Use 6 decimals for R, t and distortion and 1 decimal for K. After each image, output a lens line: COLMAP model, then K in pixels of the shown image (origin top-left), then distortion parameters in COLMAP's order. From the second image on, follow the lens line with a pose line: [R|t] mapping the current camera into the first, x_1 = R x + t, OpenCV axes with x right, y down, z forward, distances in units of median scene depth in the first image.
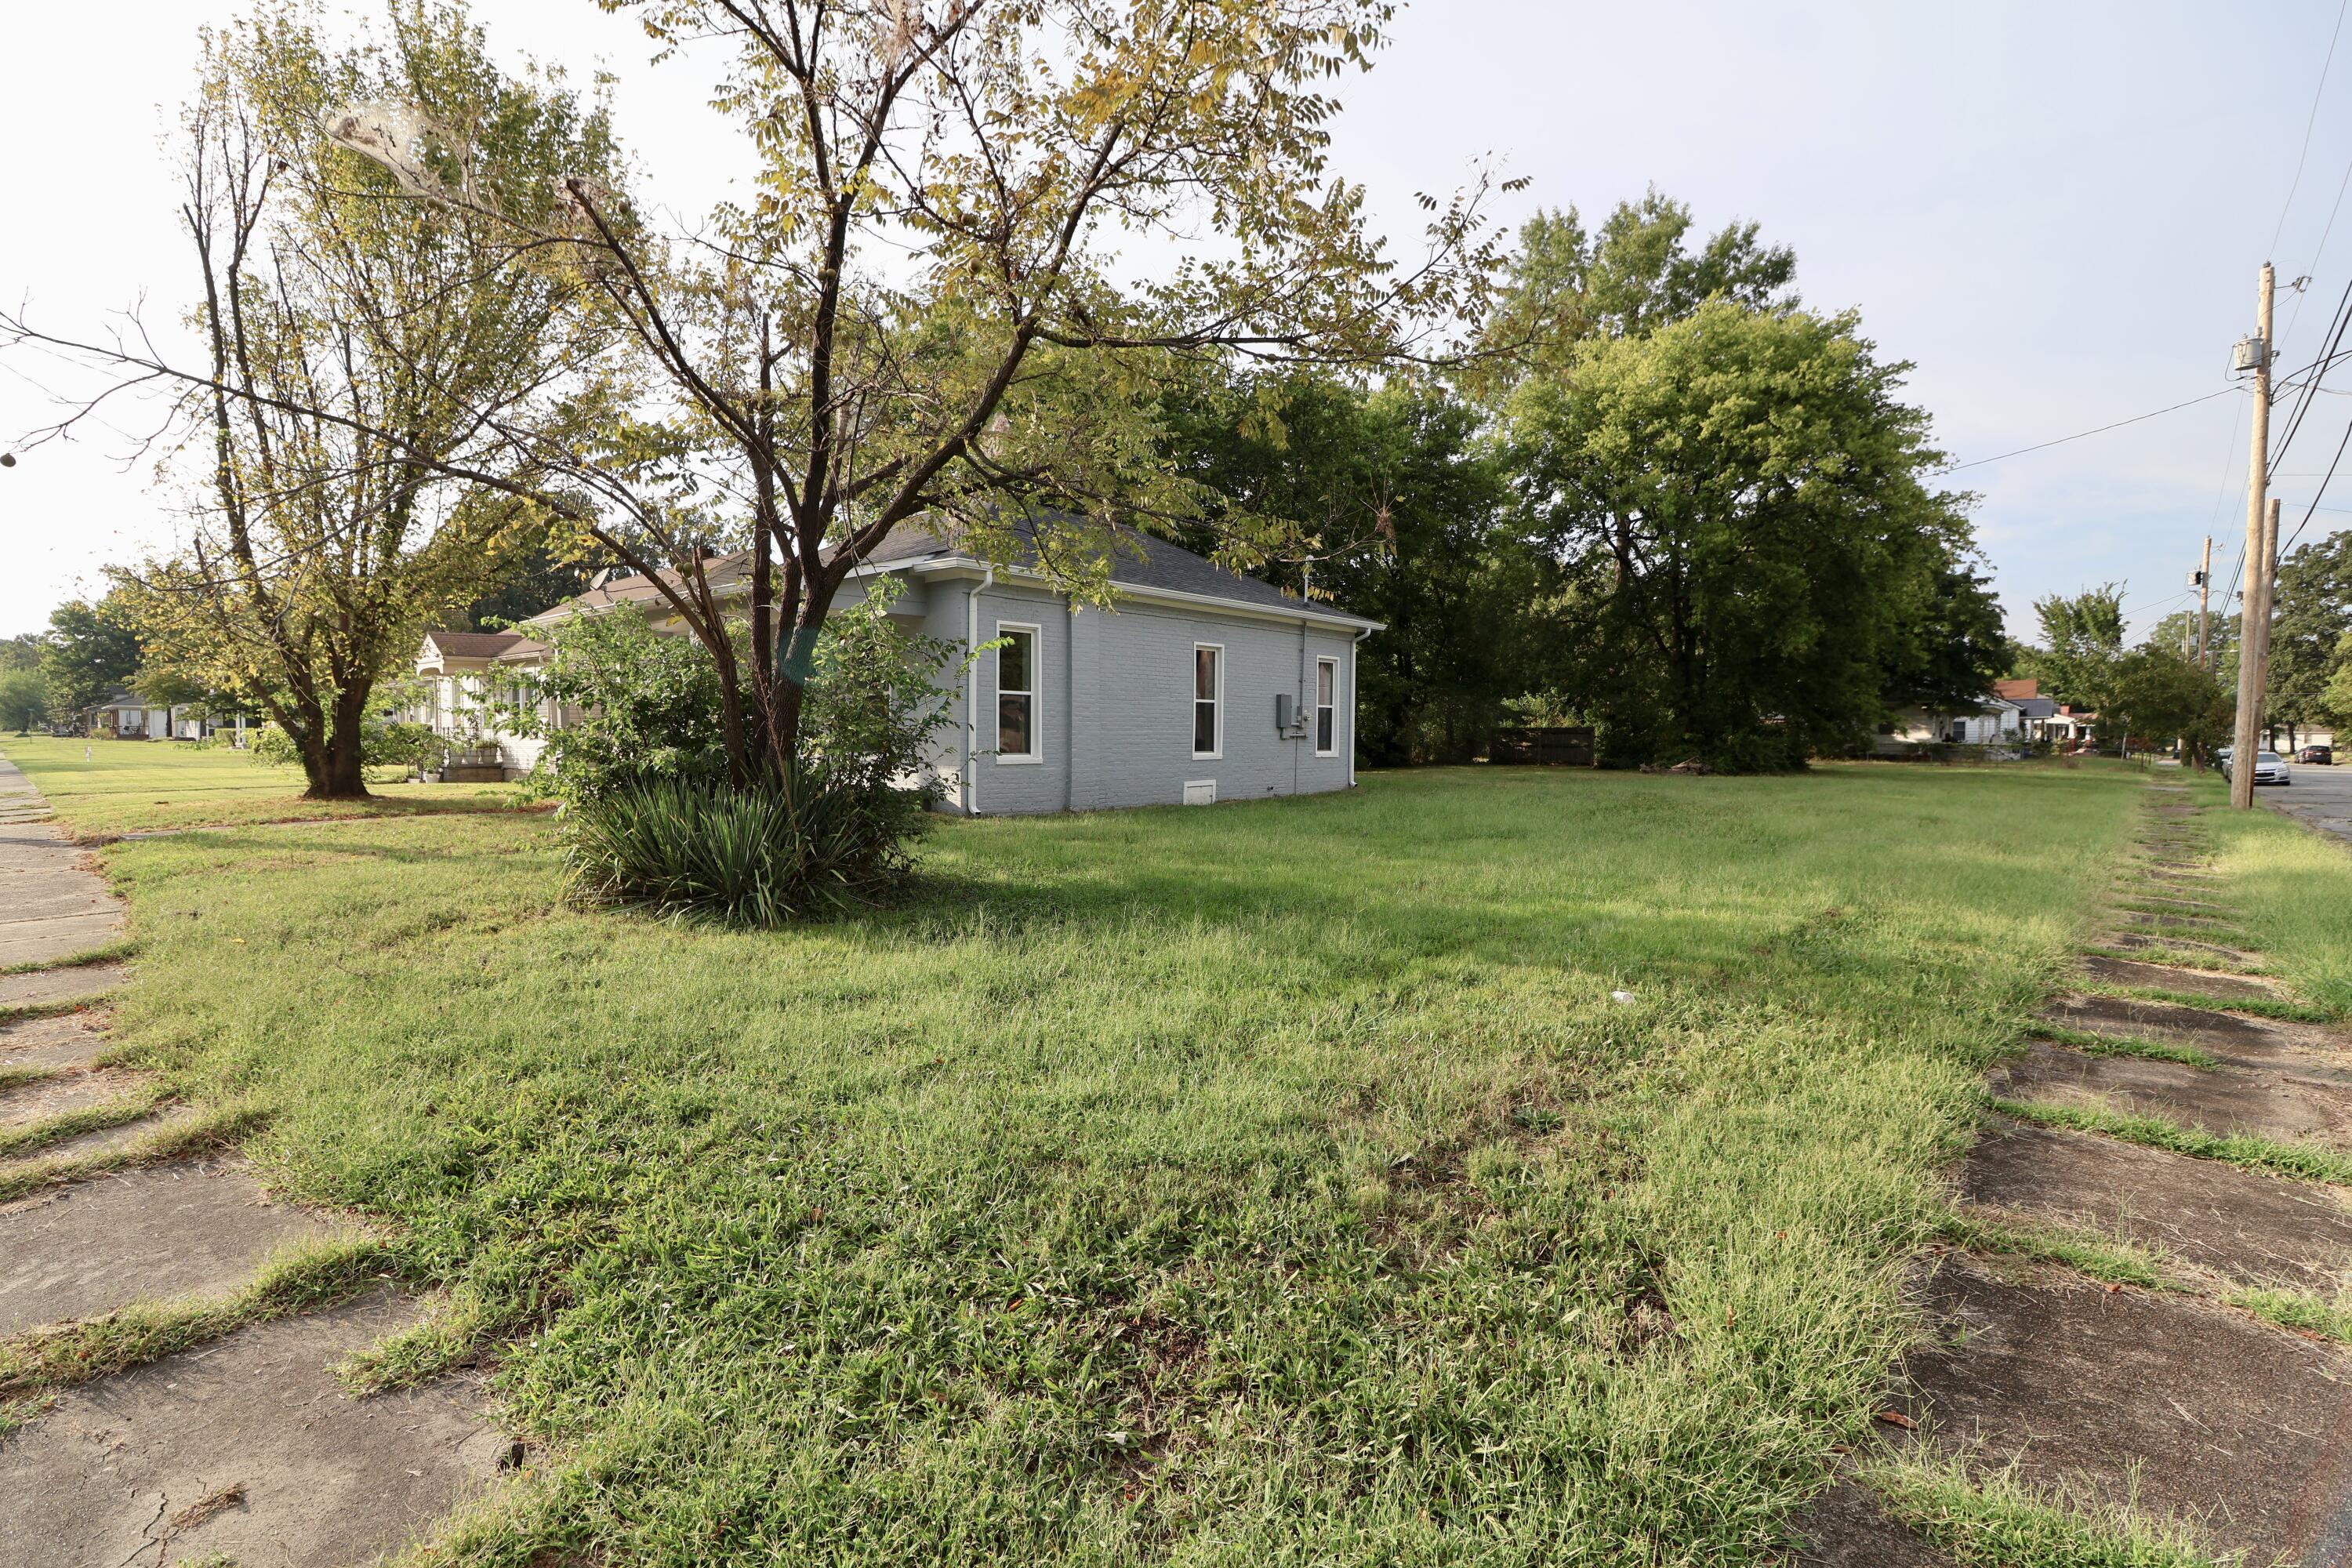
lens RADIAL K [[1098.3, 0, 1157.5], [0, 1098.3, 784.5], [0, 0, 1]] dist [0.000549, -0.013232]
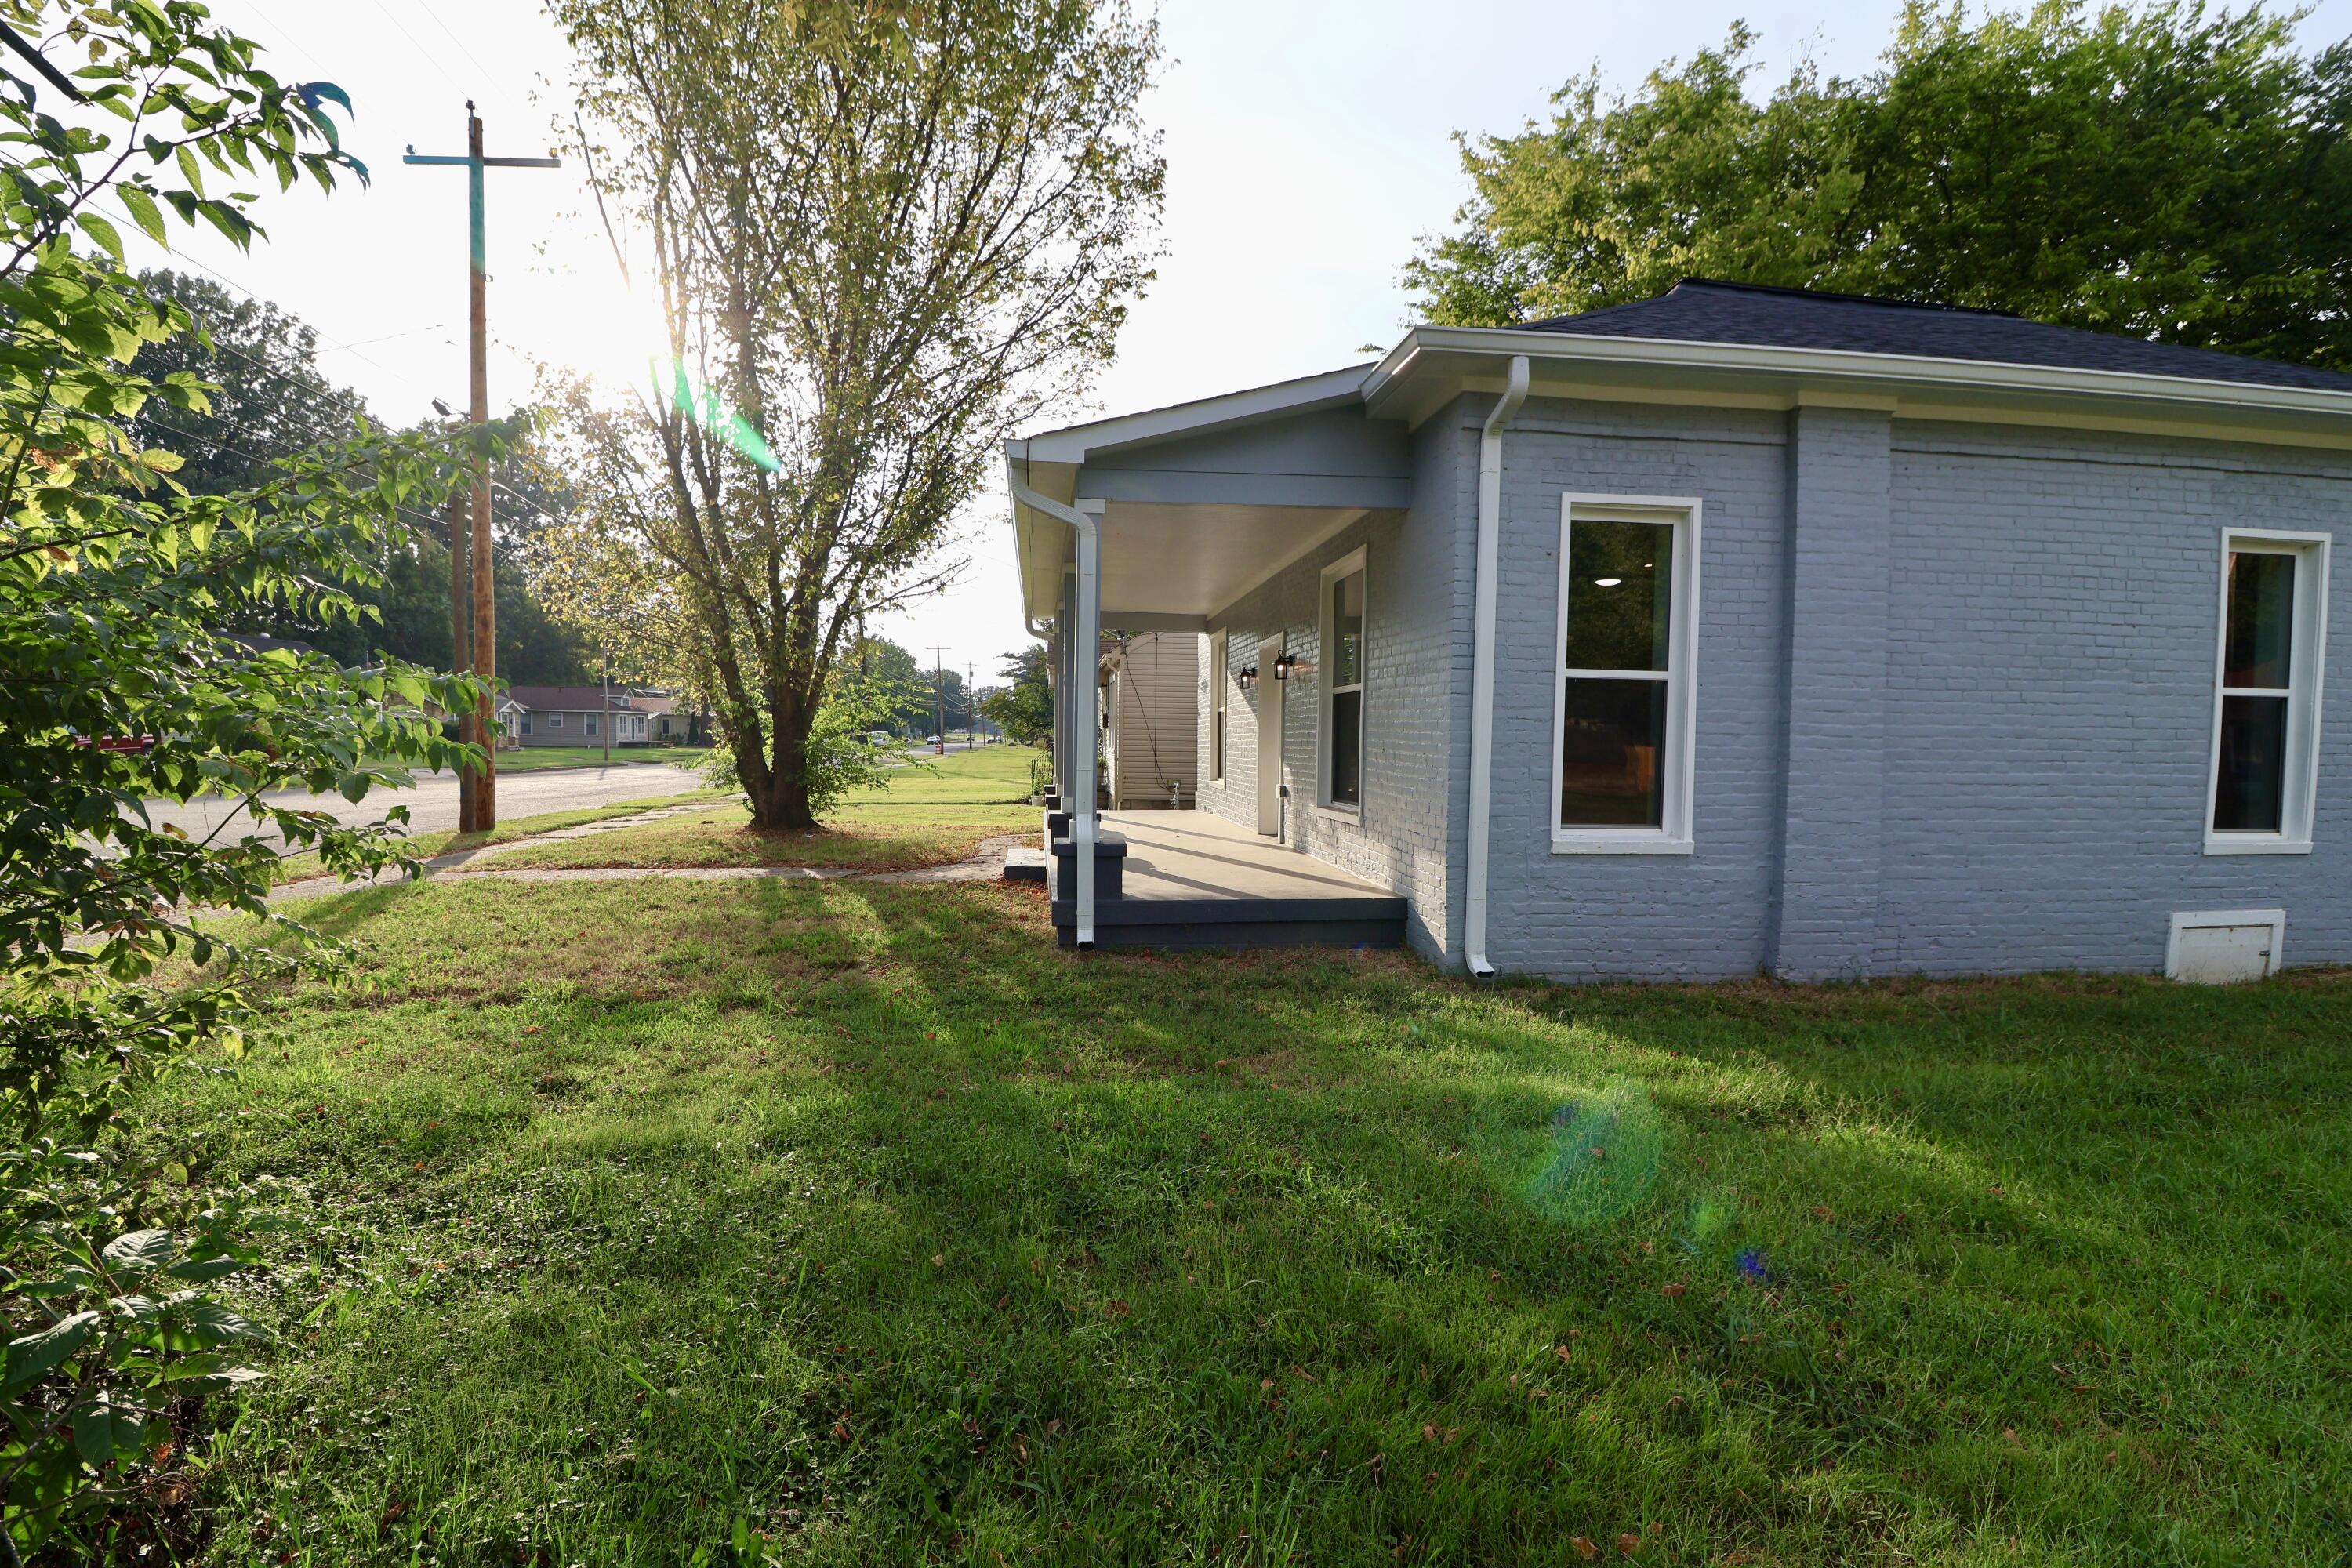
lens RADIAL K [[1098.3, 0, 1157.5], [0, 1098.3, 784.5], [0, 0, 1]] dist [0.000549, -0.013232]
pose [[0.755385, 0.029567, -0.654614, 0.006412], [-0.035950, 0.999347, 0.003654, -0.037640], [0.654295, 0.020773, 0.755954, 0.567912]]
